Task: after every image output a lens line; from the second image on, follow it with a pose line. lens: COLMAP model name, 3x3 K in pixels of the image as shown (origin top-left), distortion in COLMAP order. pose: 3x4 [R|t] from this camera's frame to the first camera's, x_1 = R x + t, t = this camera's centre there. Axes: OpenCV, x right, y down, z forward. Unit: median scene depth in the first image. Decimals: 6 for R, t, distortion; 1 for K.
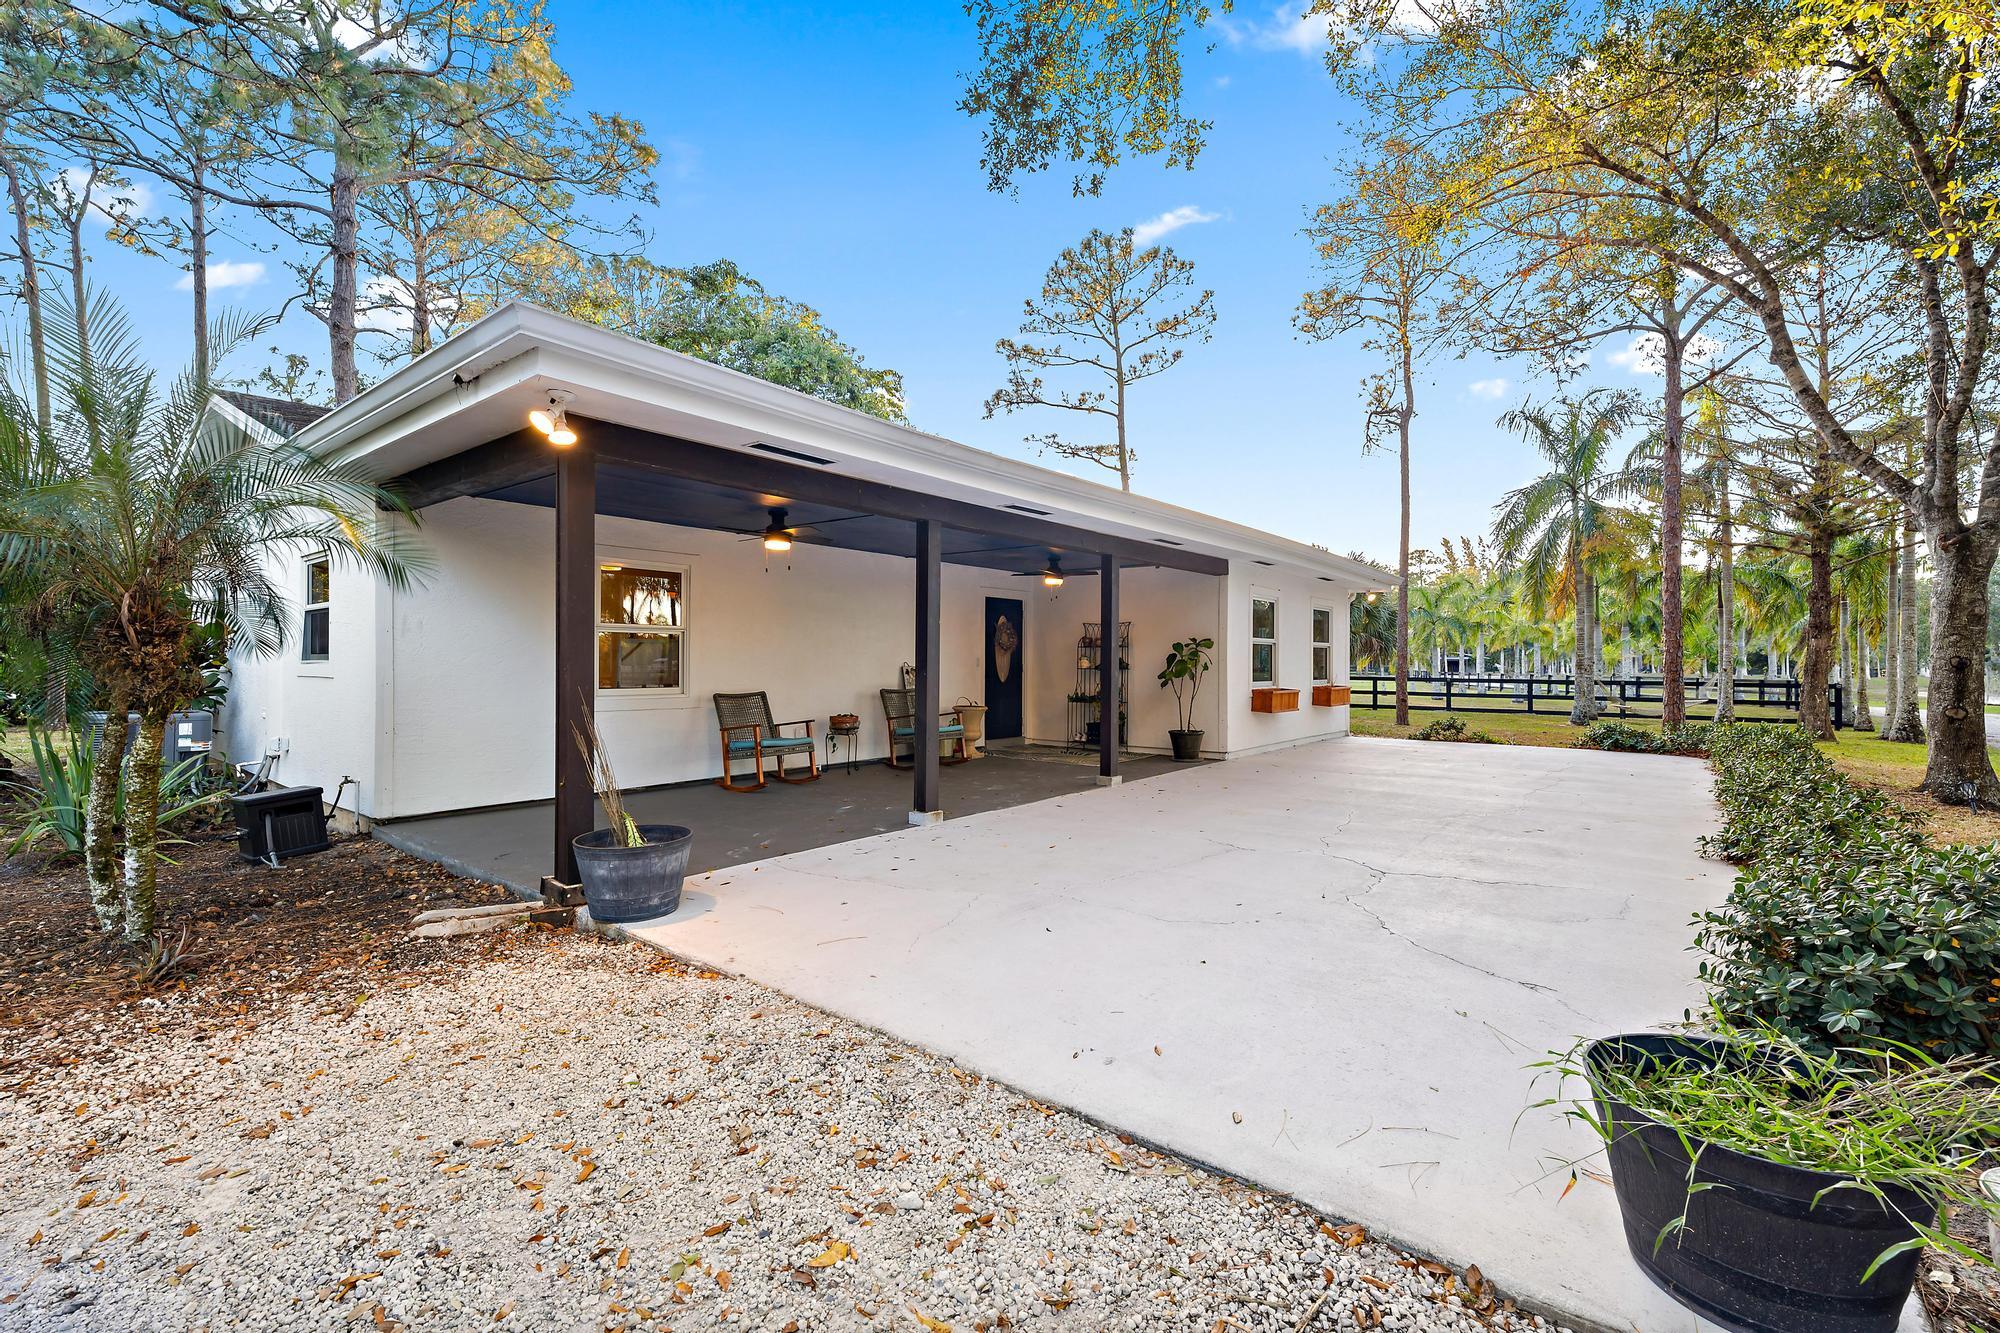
lens RADIAL K [[826.8, 0, 1007.2], [0, 826.8, 652.8], [0, 0, 1]] dist [-0.000729, -0.000304]
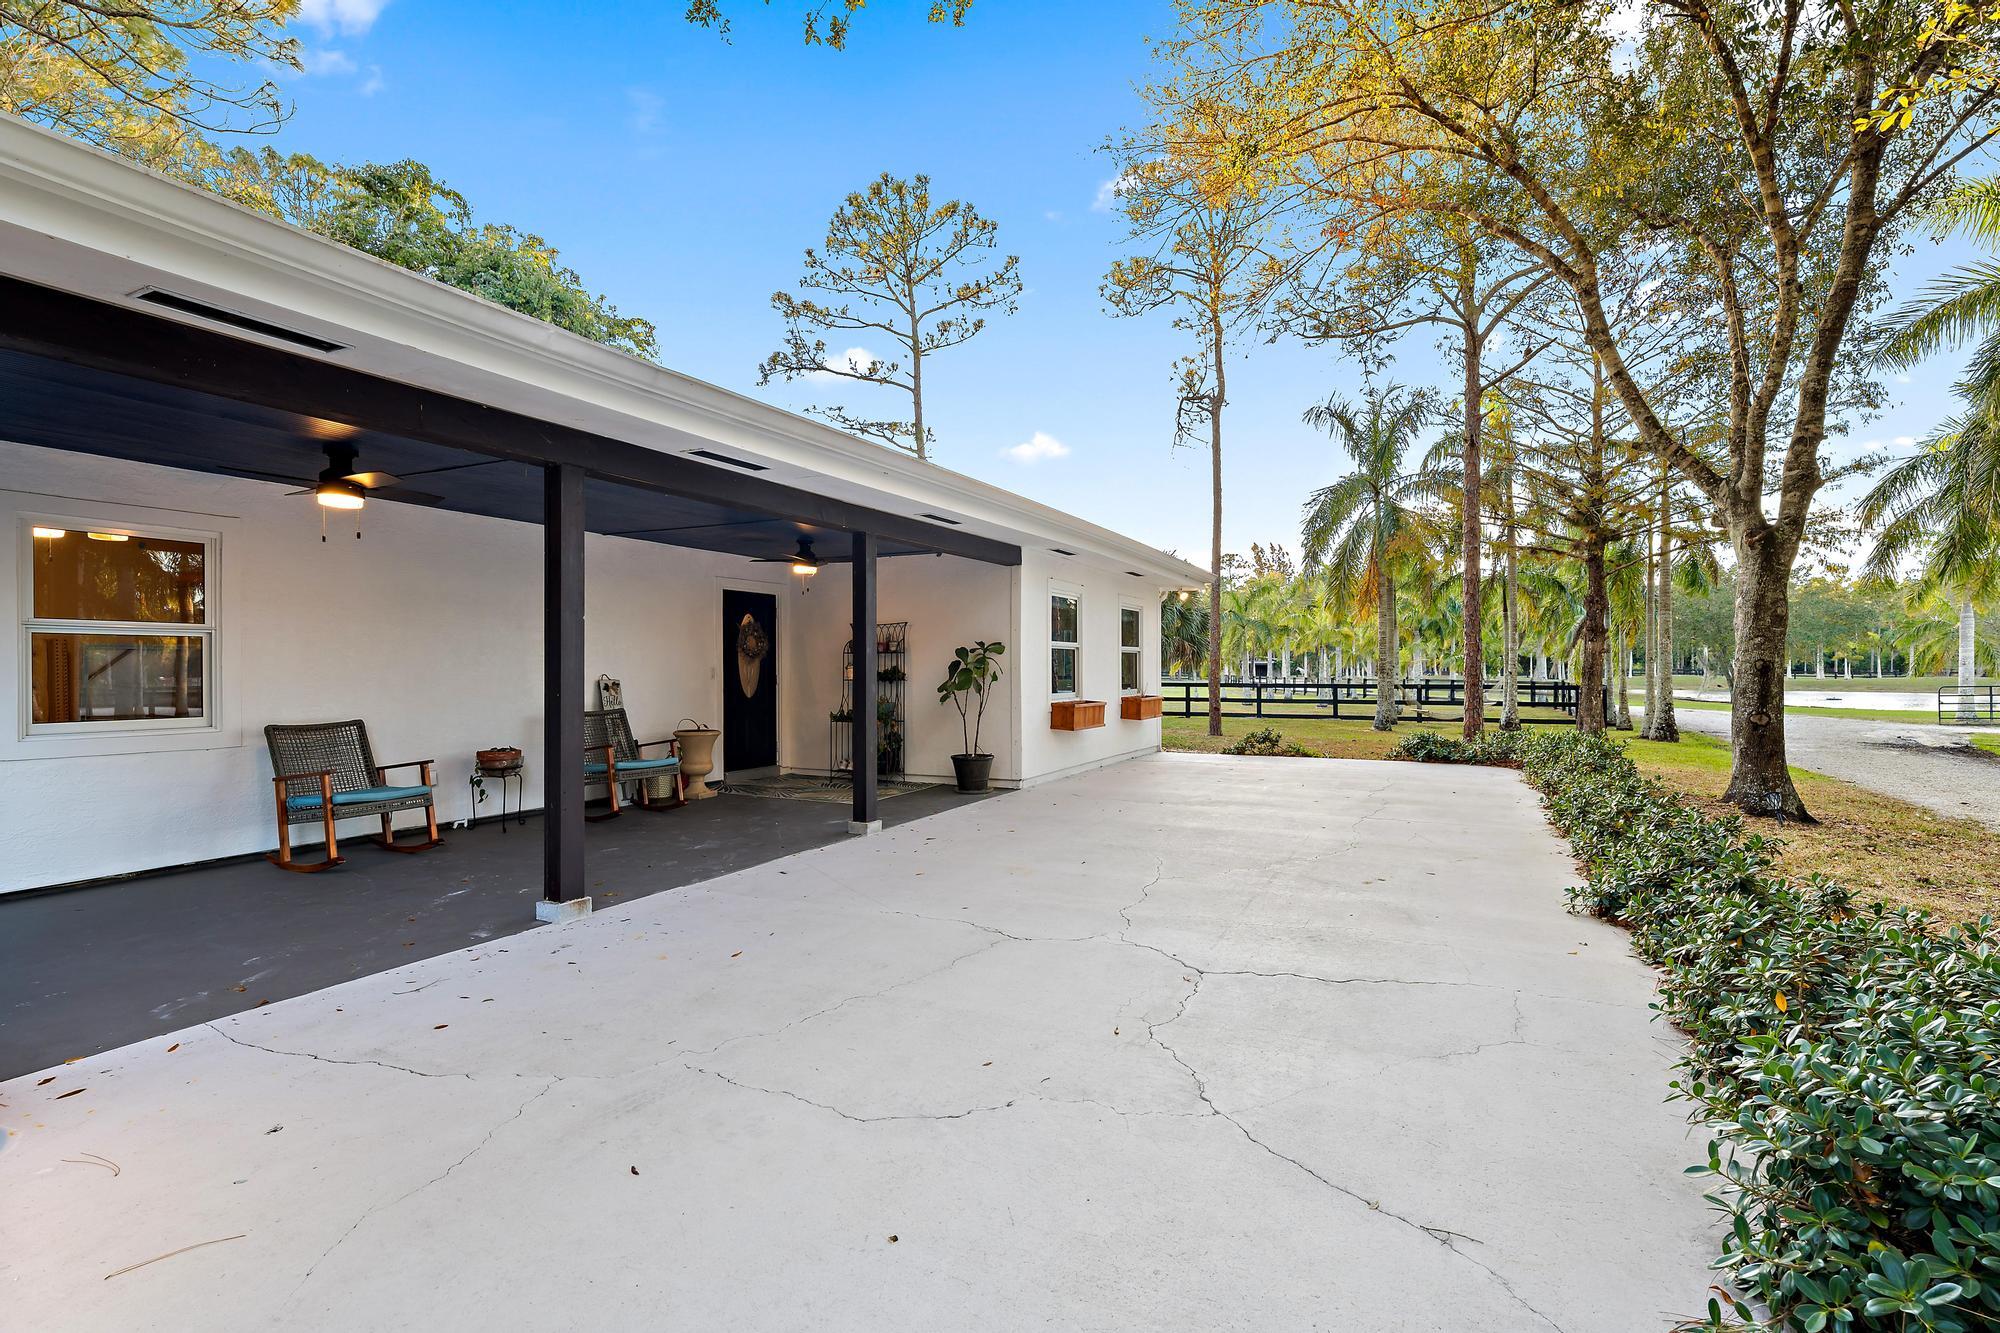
lens RADIAL K [[908.9, 0, 997.4], [0, 908.9, 667.7], [0, 0, 1]] dist [-0.002693, -0.000241]
pose [[0.977437, -0.007585, 0.211092, 0.043999], [0.005513, 0.999931, 0.010405, -0.001058], [-0.211156, -0.009007, 0.977411, 0.099734]]
